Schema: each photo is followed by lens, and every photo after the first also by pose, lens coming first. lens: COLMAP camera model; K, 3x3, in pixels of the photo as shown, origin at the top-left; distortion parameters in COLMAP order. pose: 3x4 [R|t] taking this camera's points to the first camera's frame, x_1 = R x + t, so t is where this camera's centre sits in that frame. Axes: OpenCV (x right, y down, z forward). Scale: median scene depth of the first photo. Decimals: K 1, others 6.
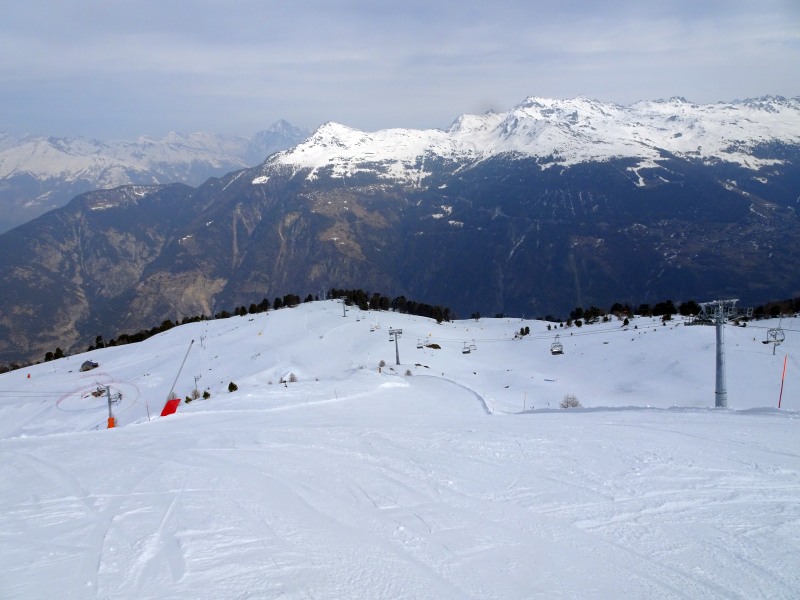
lens RADIAL K [[563.3, 0, 400.0], [0, 563.3, 300.0], [0, 0, 1]] dist [-0.001052, -0.001050]
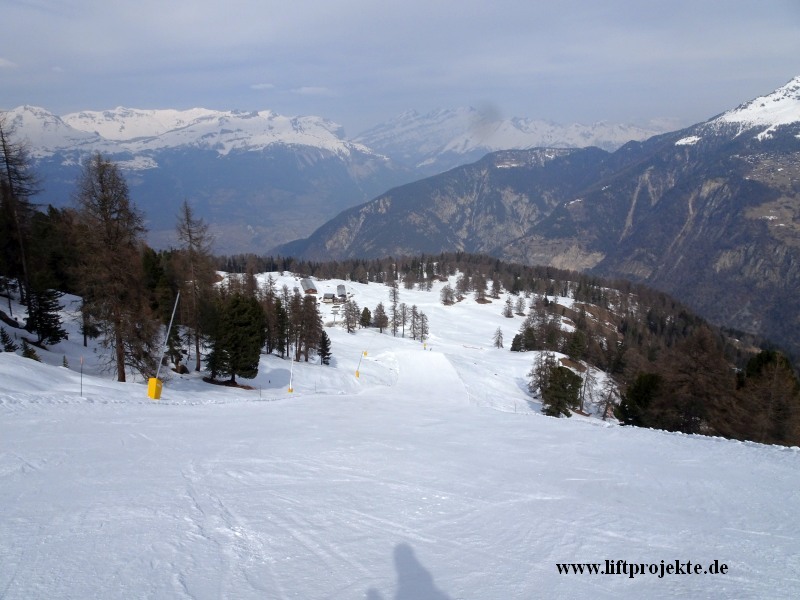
lens RADIAL K [[563.3, 0, 400.0], [0, 563.3, 300.0], [0, 0, 1]] dist [-0.001052, -0.001050]
pose [[0.726669, 0.202786, -0.656377, 0.019522], [-0.193449, 0.977180, 0.087731, 0.011340], [0.659189, 0.063224, 0.749315, 0.173762]]
